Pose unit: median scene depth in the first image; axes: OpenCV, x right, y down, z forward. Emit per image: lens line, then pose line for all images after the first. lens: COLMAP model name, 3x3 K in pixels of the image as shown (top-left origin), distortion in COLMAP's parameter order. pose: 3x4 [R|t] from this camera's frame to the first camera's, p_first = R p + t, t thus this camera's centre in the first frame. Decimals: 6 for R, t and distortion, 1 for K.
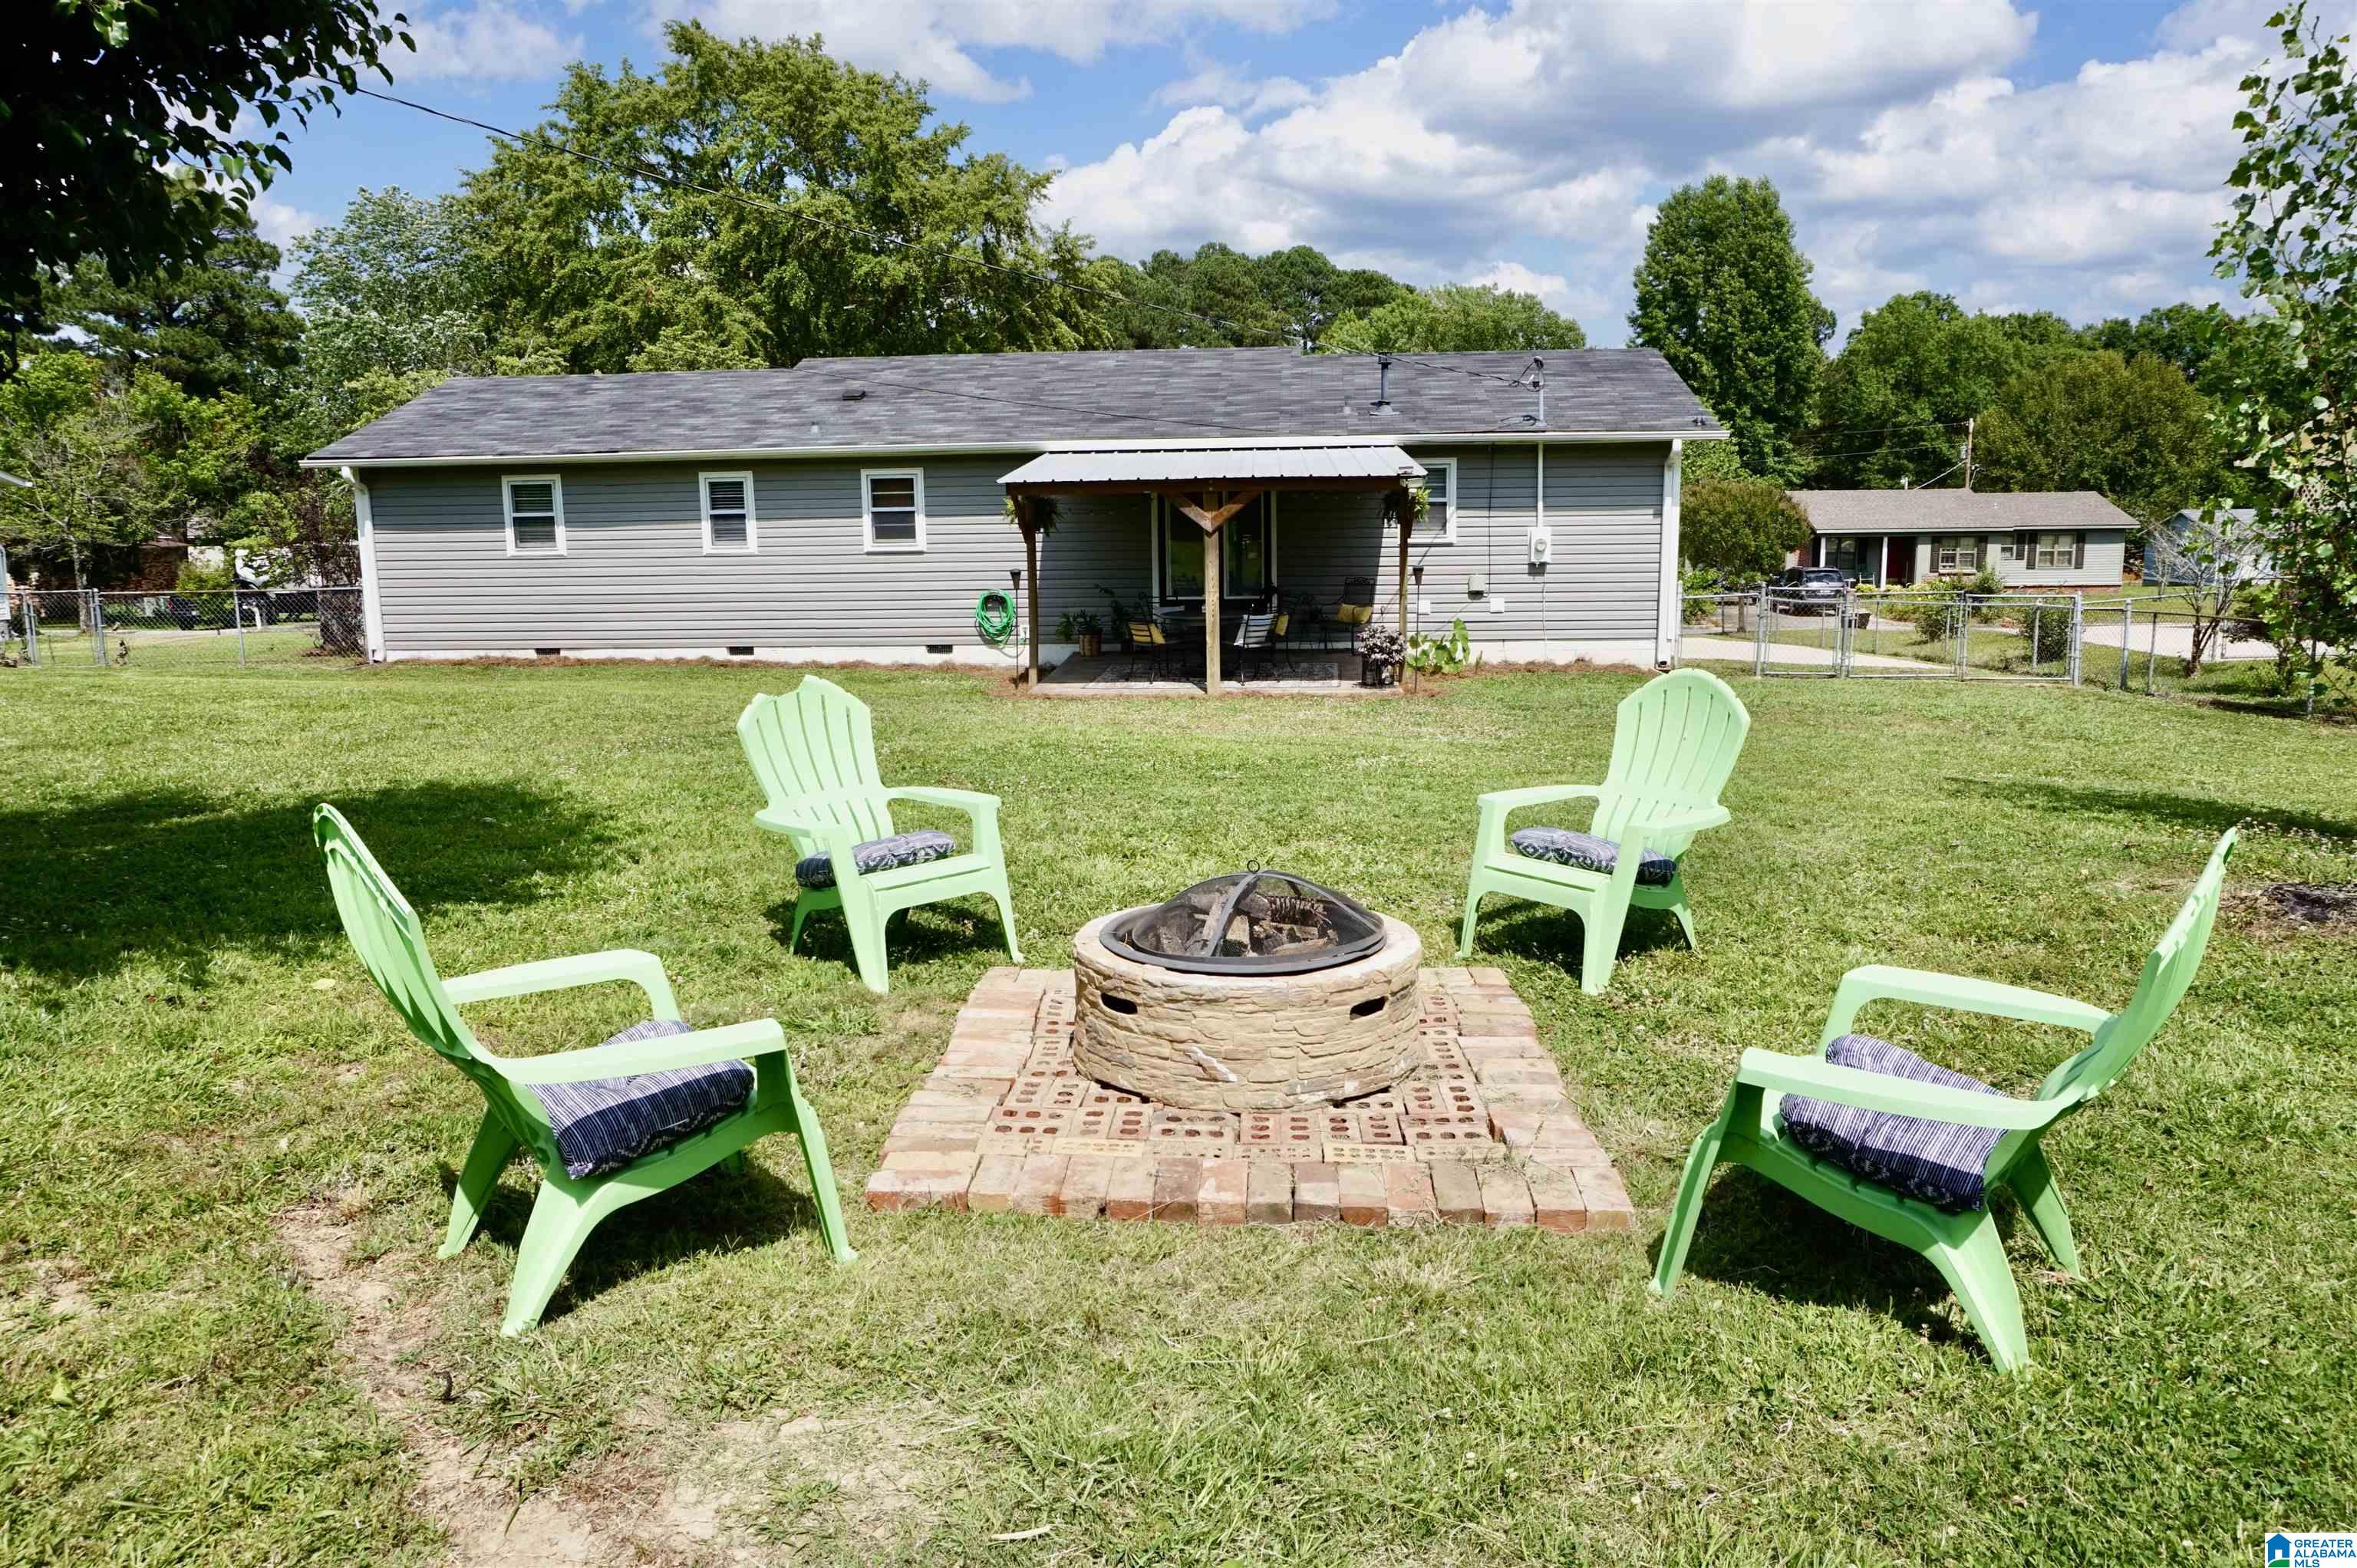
lens RADIAL K [[1589.9, 0, 1175.6], [0, 1589.9, 779.5], [0, 0, 1]] dist [-0.041457, 0.028723]
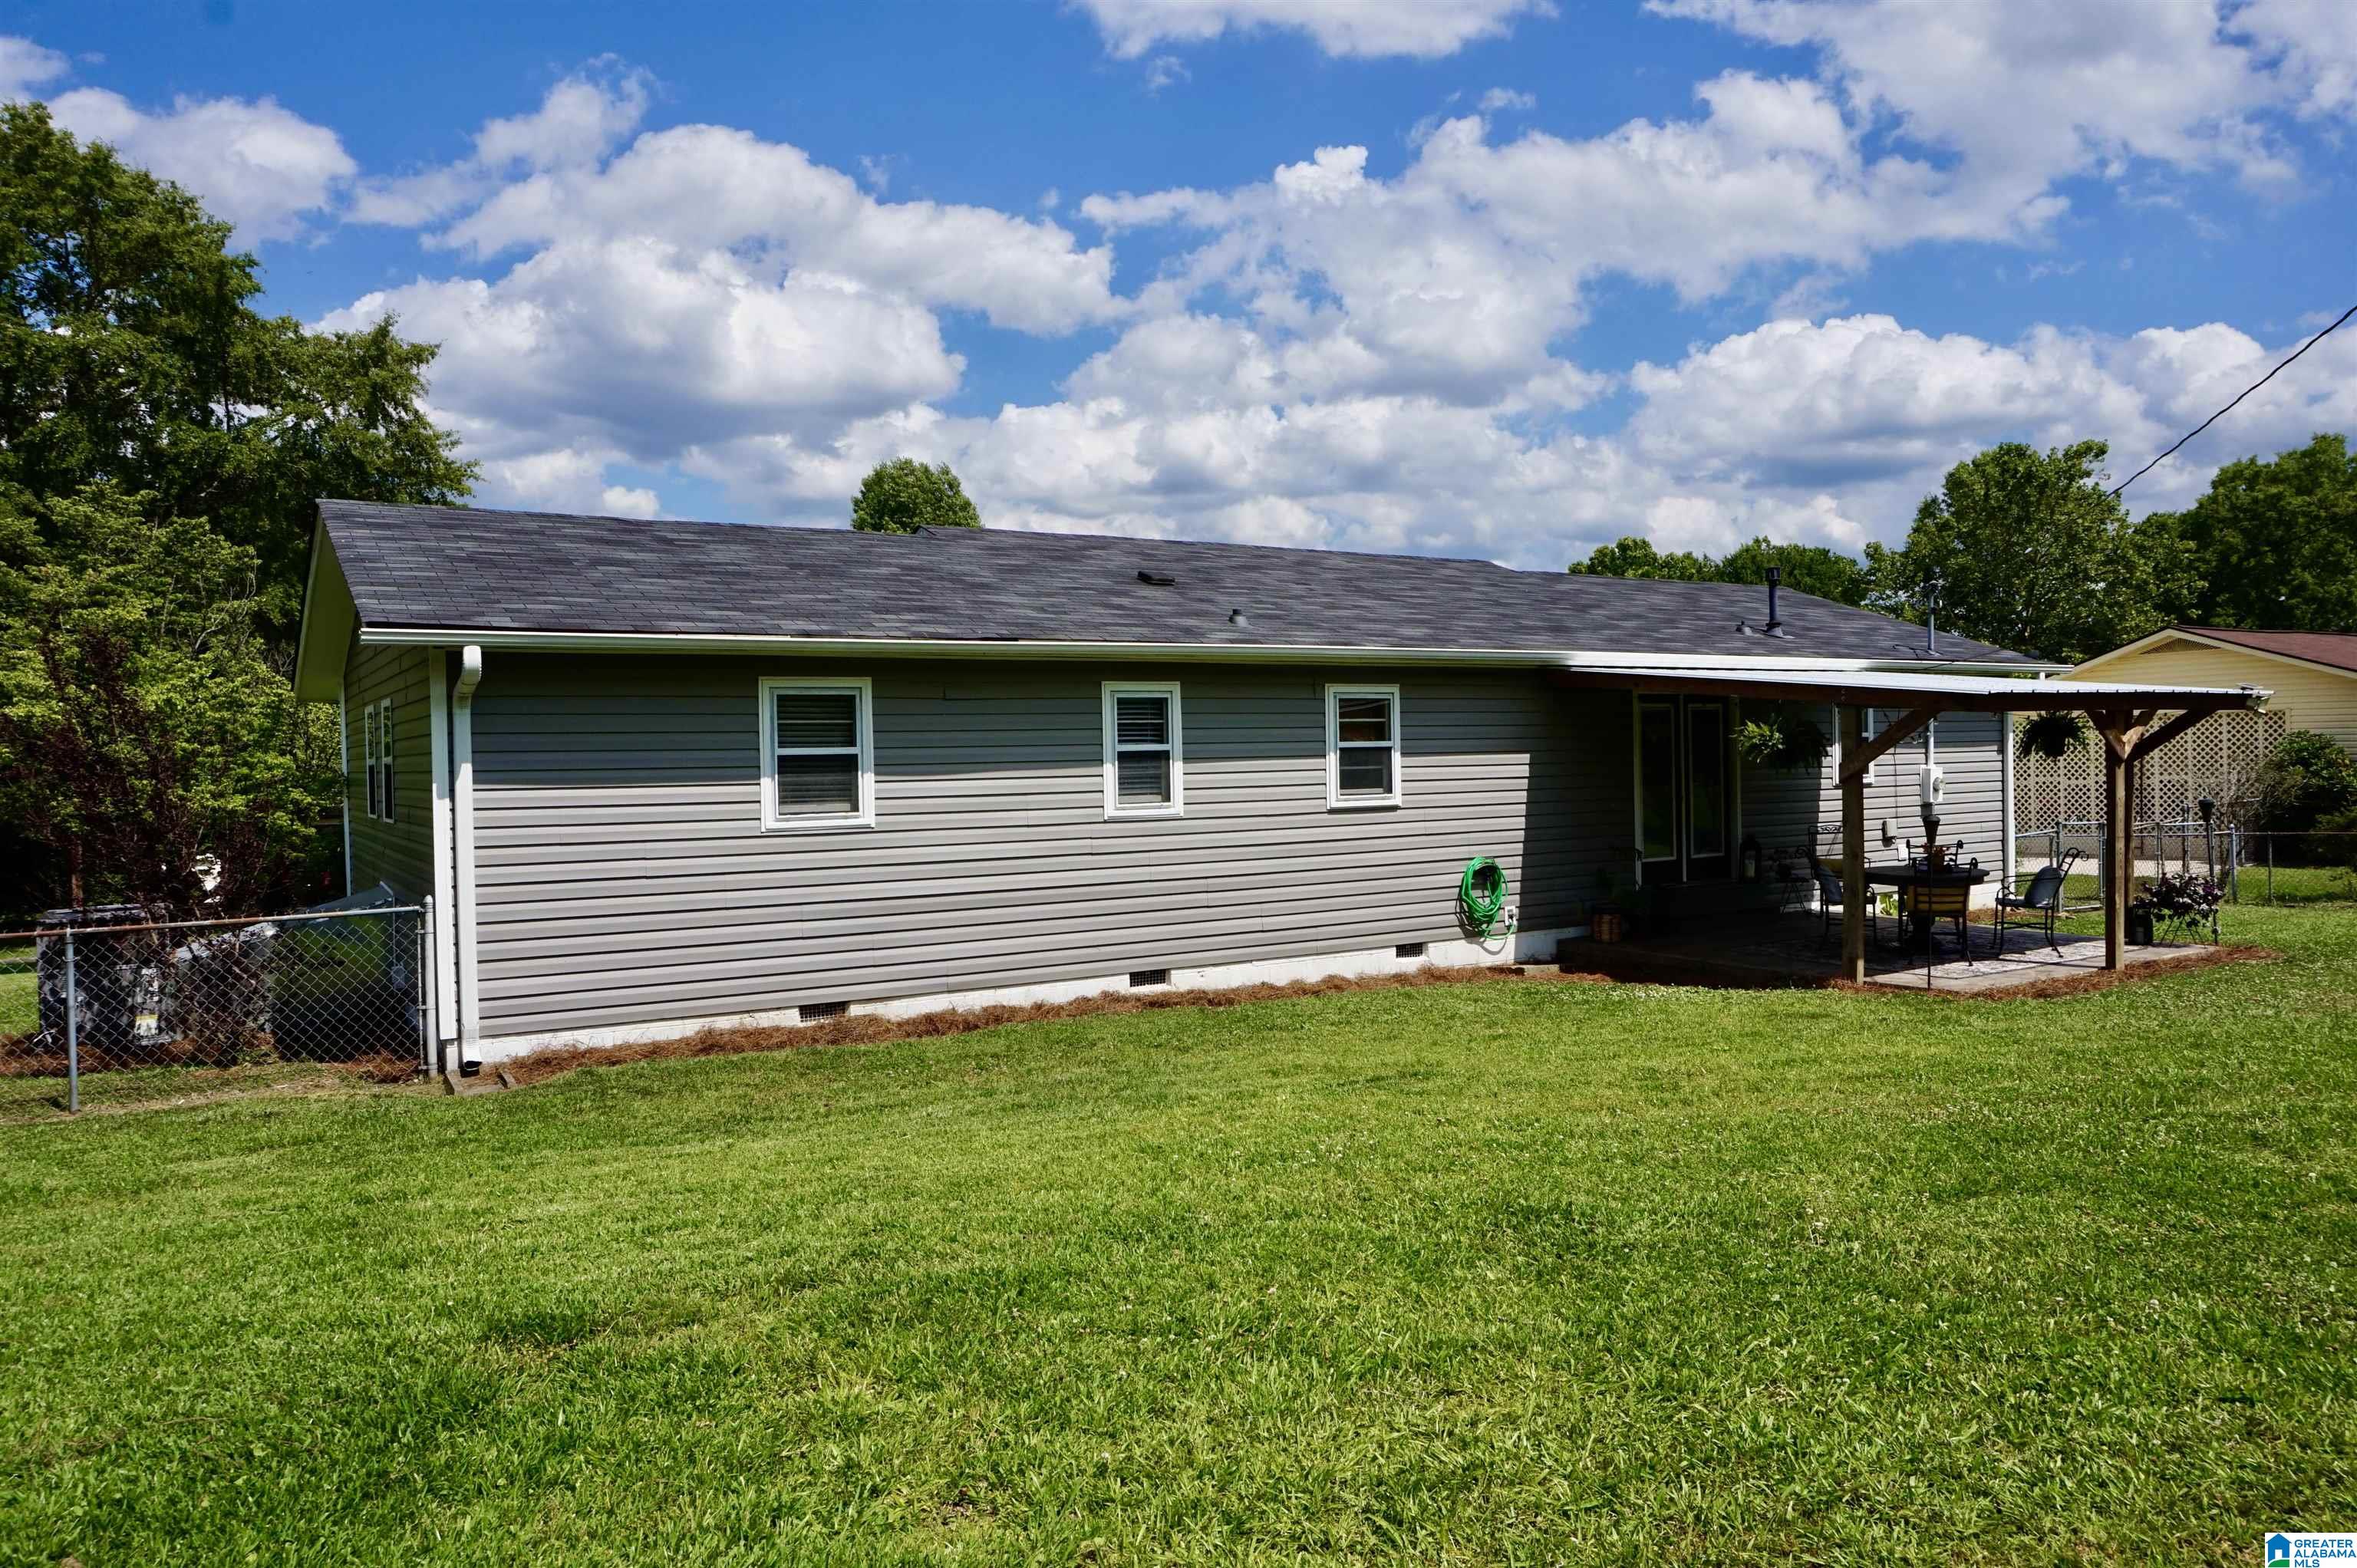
lens RADIAL K [[1589.9, 0, 1167.7], [0, 1589.9, 799.0], [0, 0, 1]] dist [-0.041457, 0.028723]
pose [[0.794174, -0.016988, 0.607453, -0.636761], [0.113880, 0.986060, -0.121310, -0.074610], [-0.596925, 0.165518, 0.785038, 0.517521]]
